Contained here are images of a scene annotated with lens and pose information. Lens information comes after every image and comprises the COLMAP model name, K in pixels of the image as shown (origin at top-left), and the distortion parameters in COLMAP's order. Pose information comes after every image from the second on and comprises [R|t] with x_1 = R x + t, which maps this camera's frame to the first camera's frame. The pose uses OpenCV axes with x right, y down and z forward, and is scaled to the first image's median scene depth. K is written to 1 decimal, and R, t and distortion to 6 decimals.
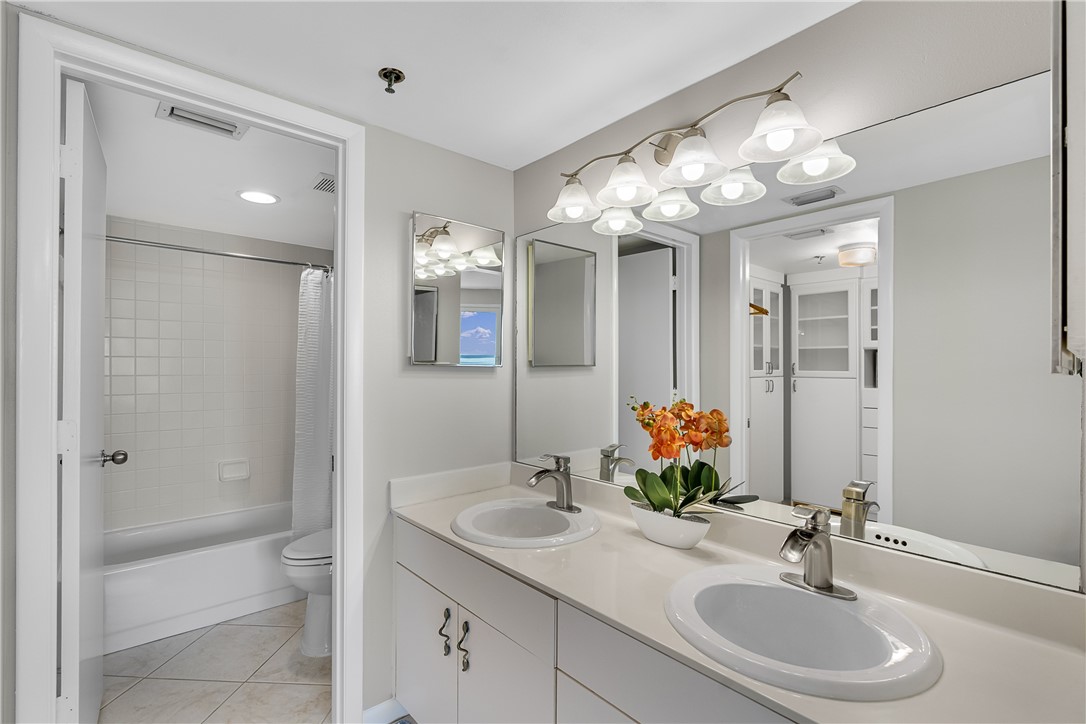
lens RADIAL K [[495.4, 0, 535.5], [0, 495.4, 364.8], [0, 0, 1]] dist [-0.009434, 0.002891]
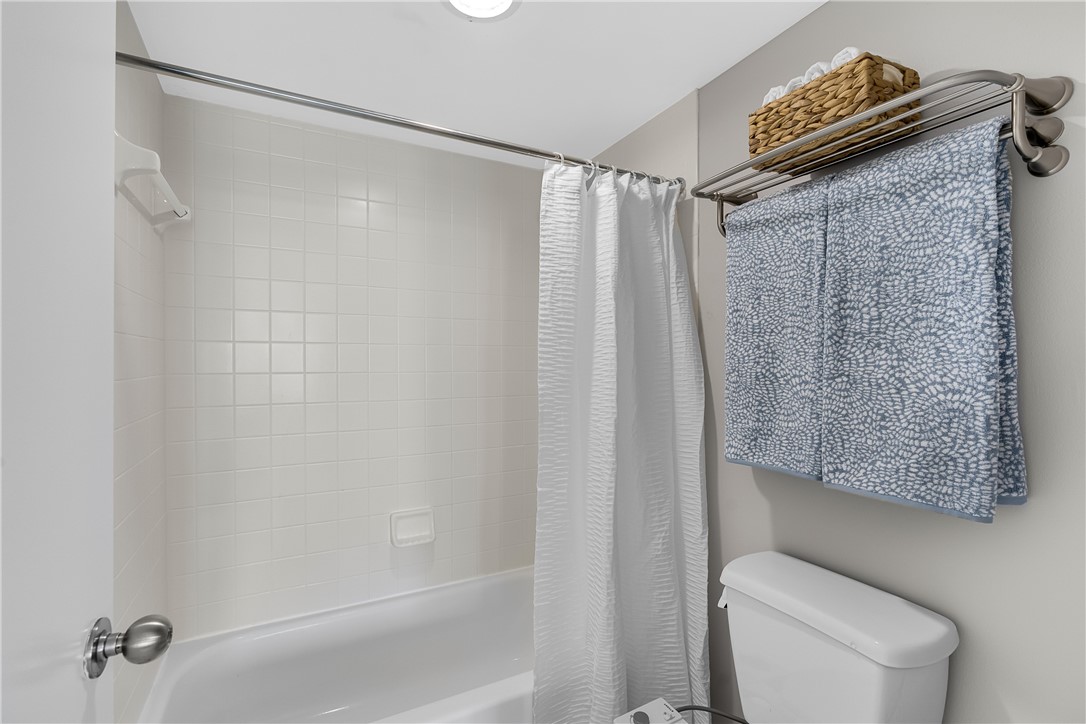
lens RADIAL K [[495.4, 0, 547.9], [0, 495.4, 361.4], [0, 0, 1]] dist [-0.009434, 0.002891]
pose [[0.973357, -0.000080, -0.229294, -0.350491], [-0.000303, 0.999999, -0.001635, 0.008845], [0.229293, 0.001661, 0.973356, 0.502475]]
